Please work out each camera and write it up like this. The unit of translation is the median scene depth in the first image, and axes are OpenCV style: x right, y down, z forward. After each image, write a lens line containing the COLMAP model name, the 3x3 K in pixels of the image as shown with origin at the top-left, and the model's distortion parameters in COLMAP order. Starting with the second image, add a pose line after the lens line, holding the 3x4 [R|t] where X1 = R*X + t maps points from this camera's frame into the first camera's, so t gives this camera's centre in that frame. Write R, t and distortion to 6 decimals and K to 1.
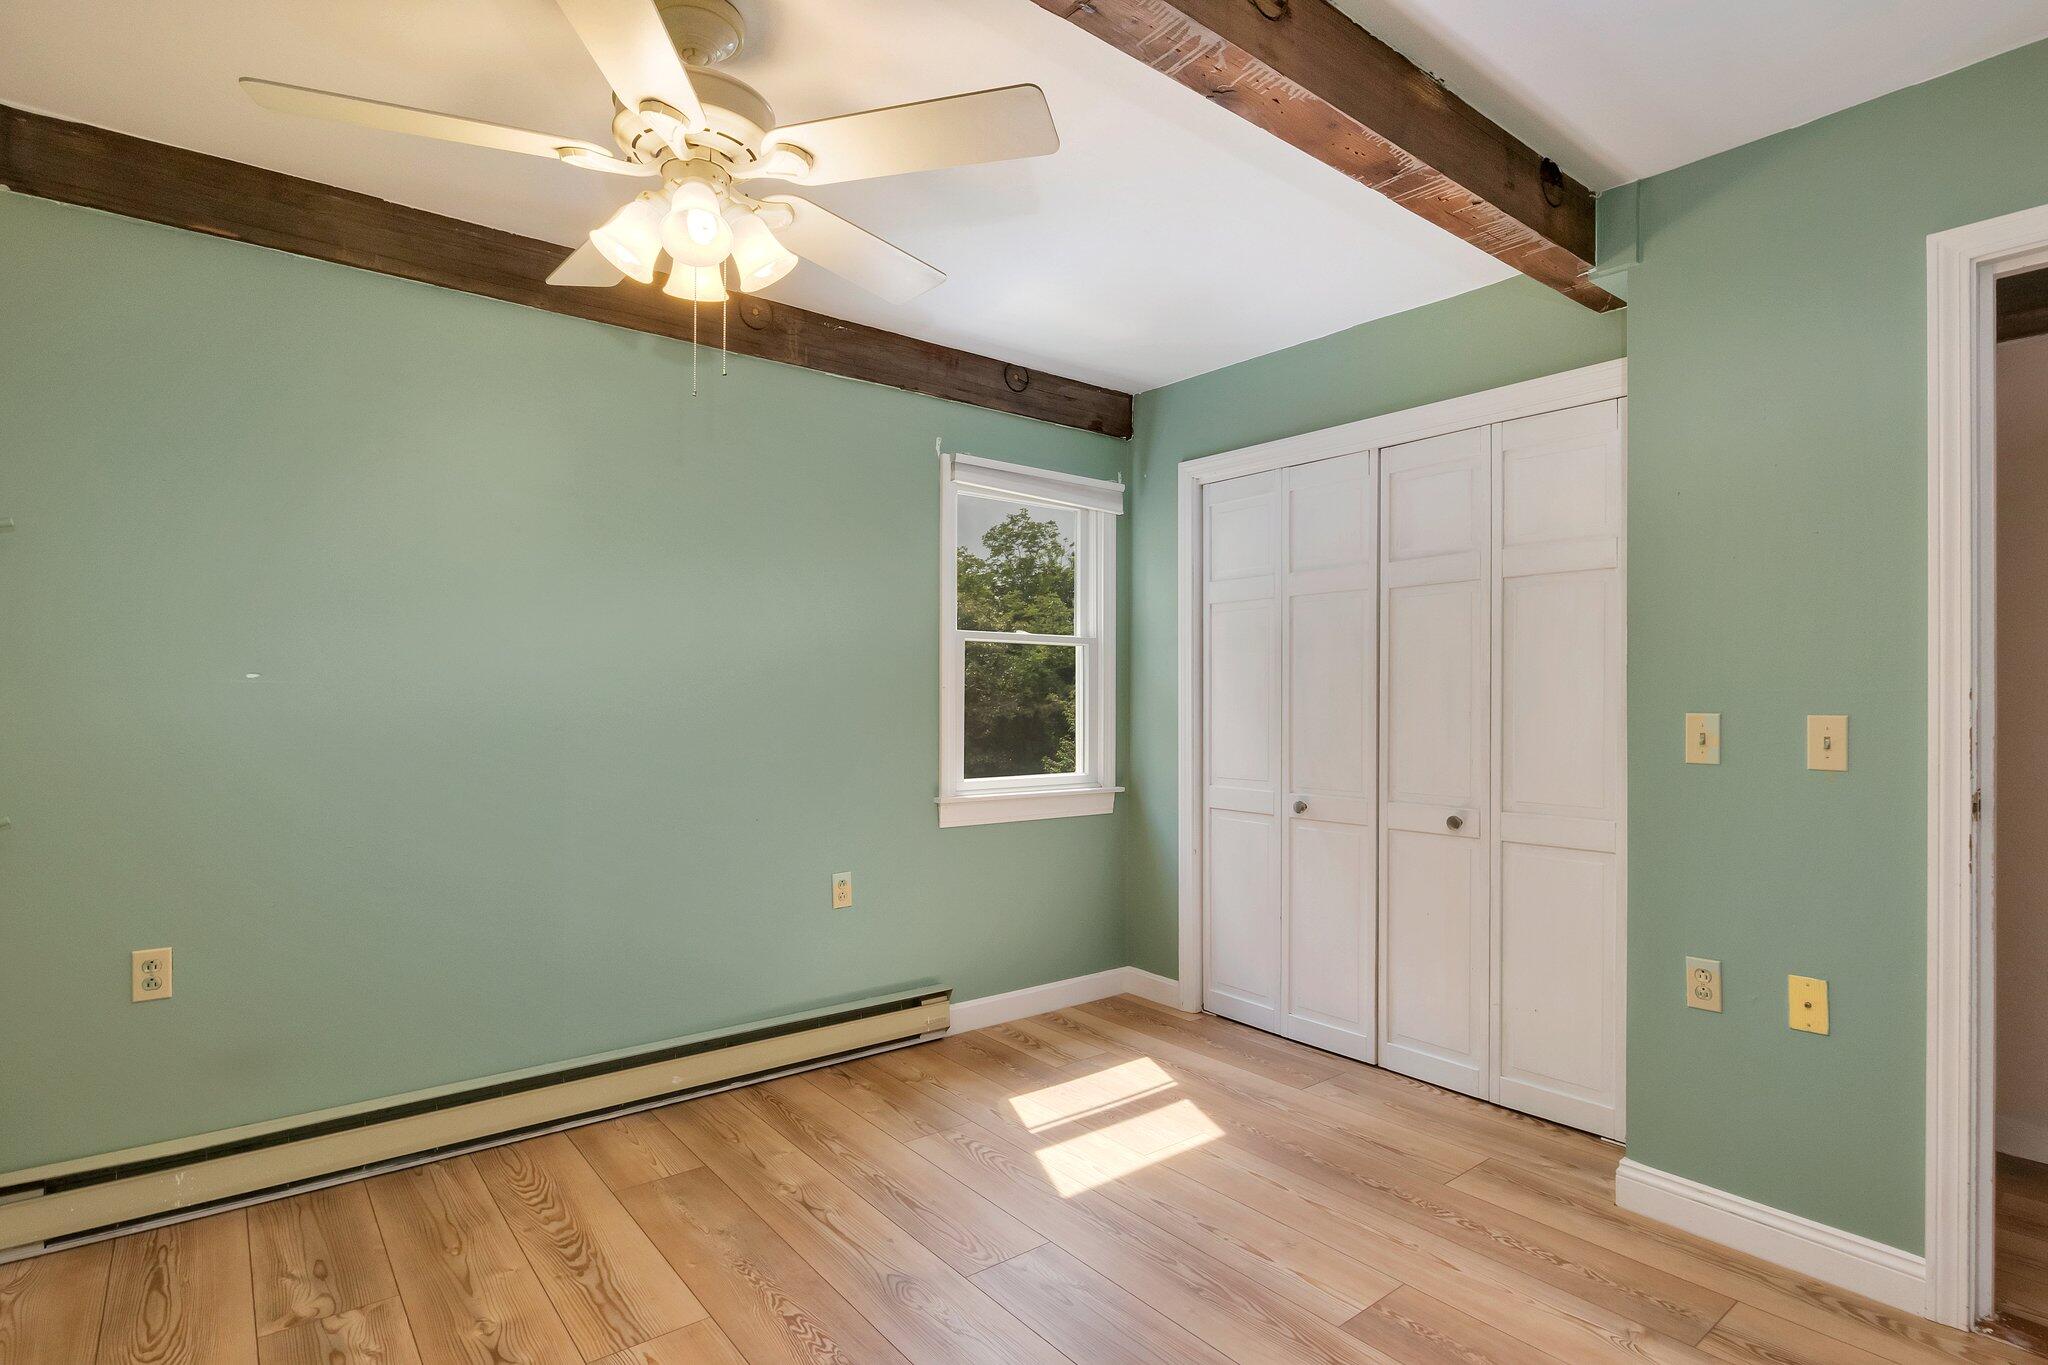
lens RADIAL K [[1018.8, 0, 1021.9], [0, 1018.8, 700.6], [0, 0, 1]] dist [-0.000698, -0.000291]
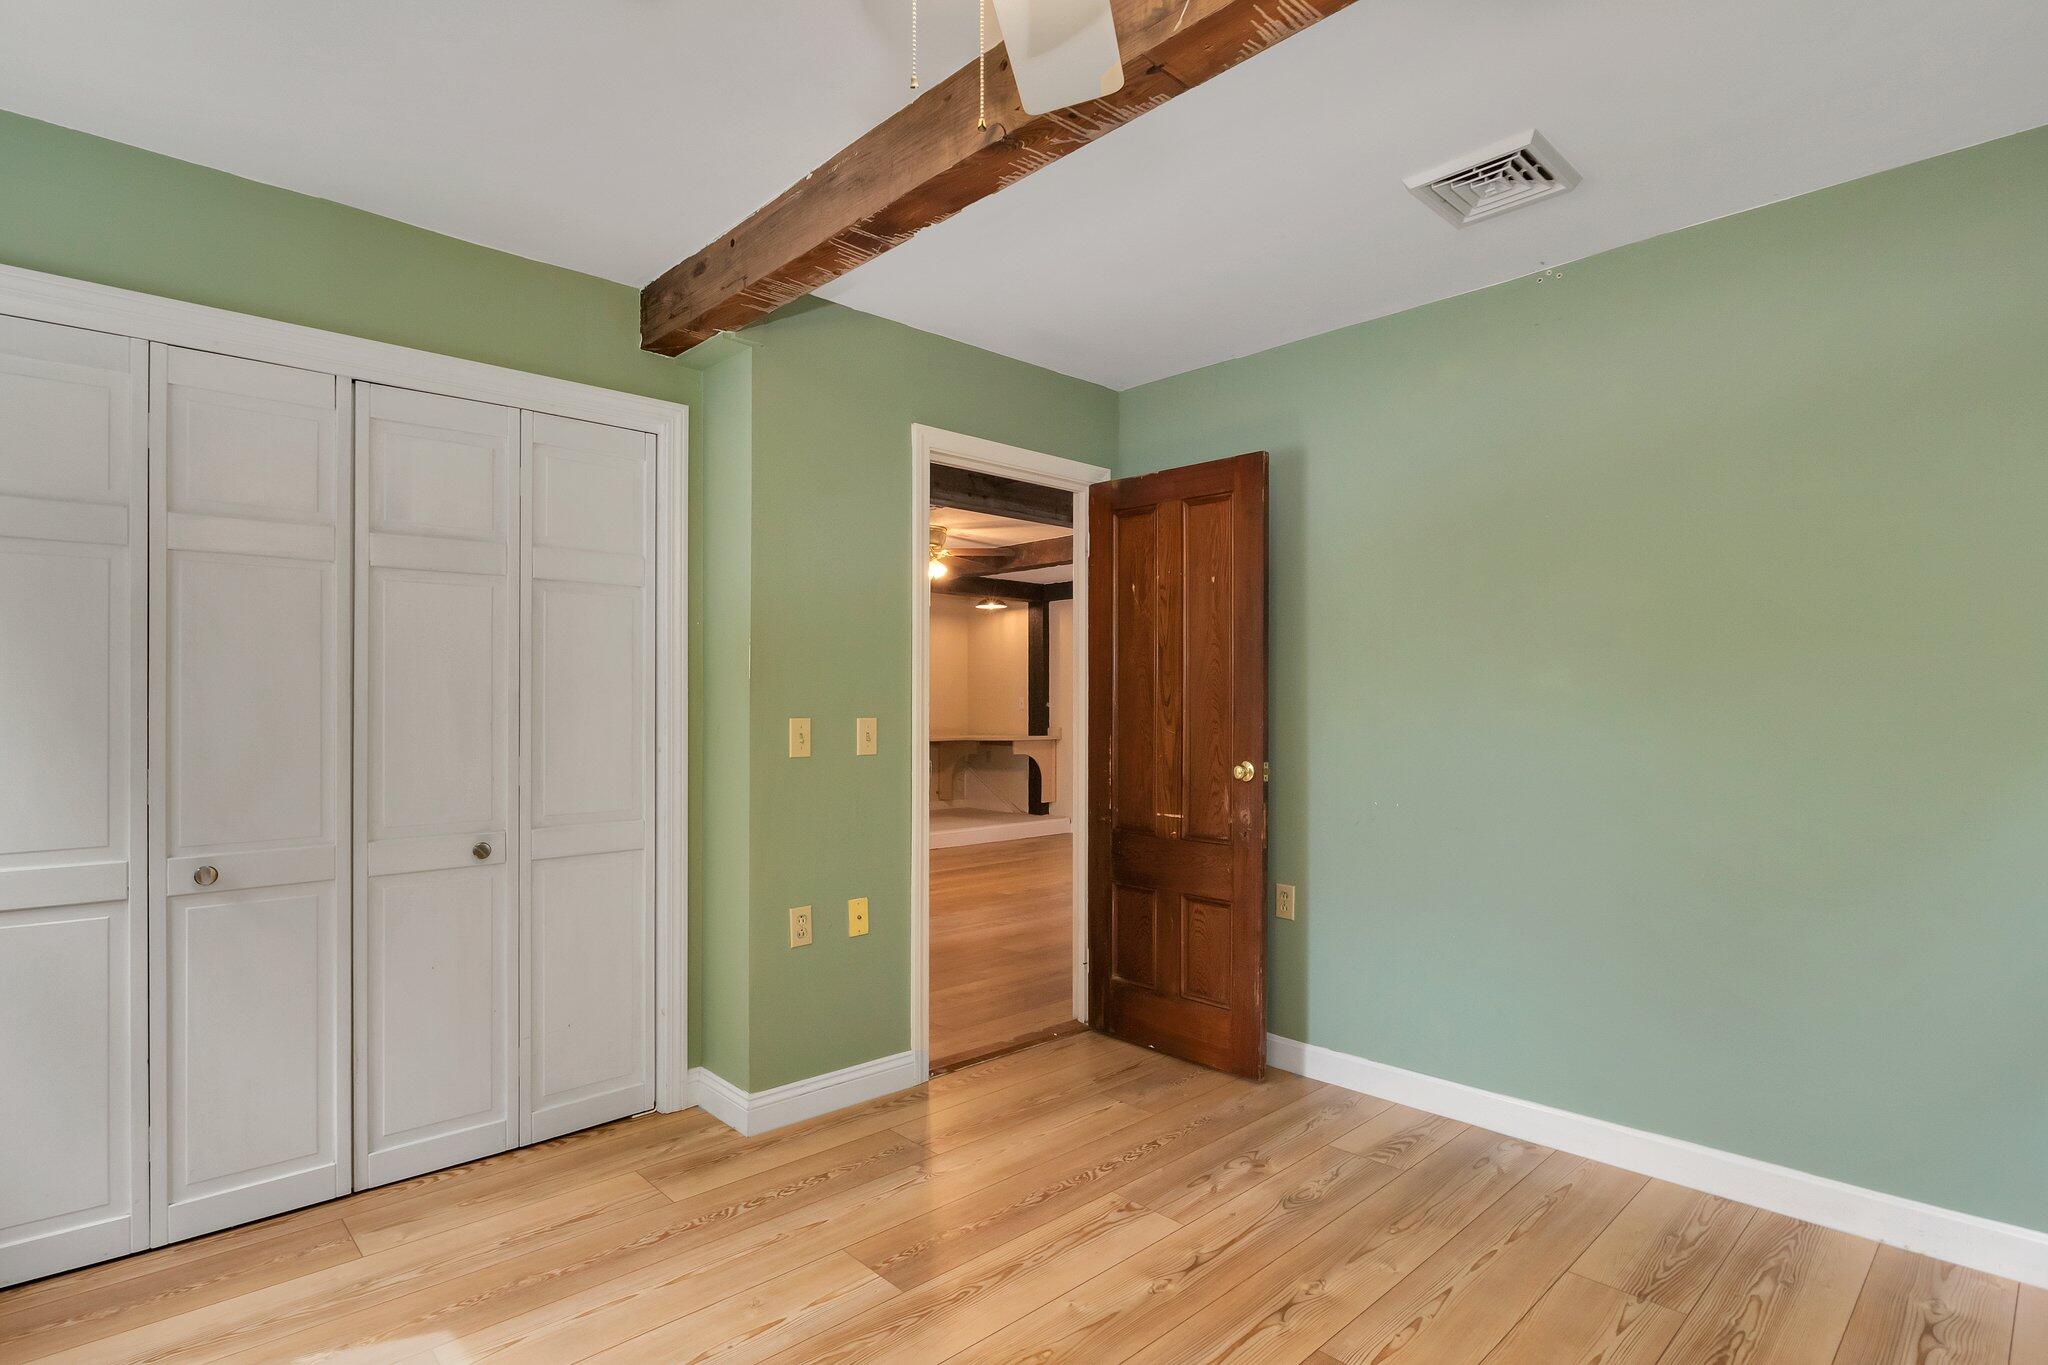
lens RADIAL K [[1035.3, 0, 1051.6], [0, 1035.3, 699.3], [0, 0, 1]] dist [-0.024765, -0.000862]
pose [[-0.109731, 0.002483, 0.993958, -0.515215], [0.004128, 0.999989, -0.002043, -0.005947], [-0.993953, 0.003879, -0.109740, 0.629578]]
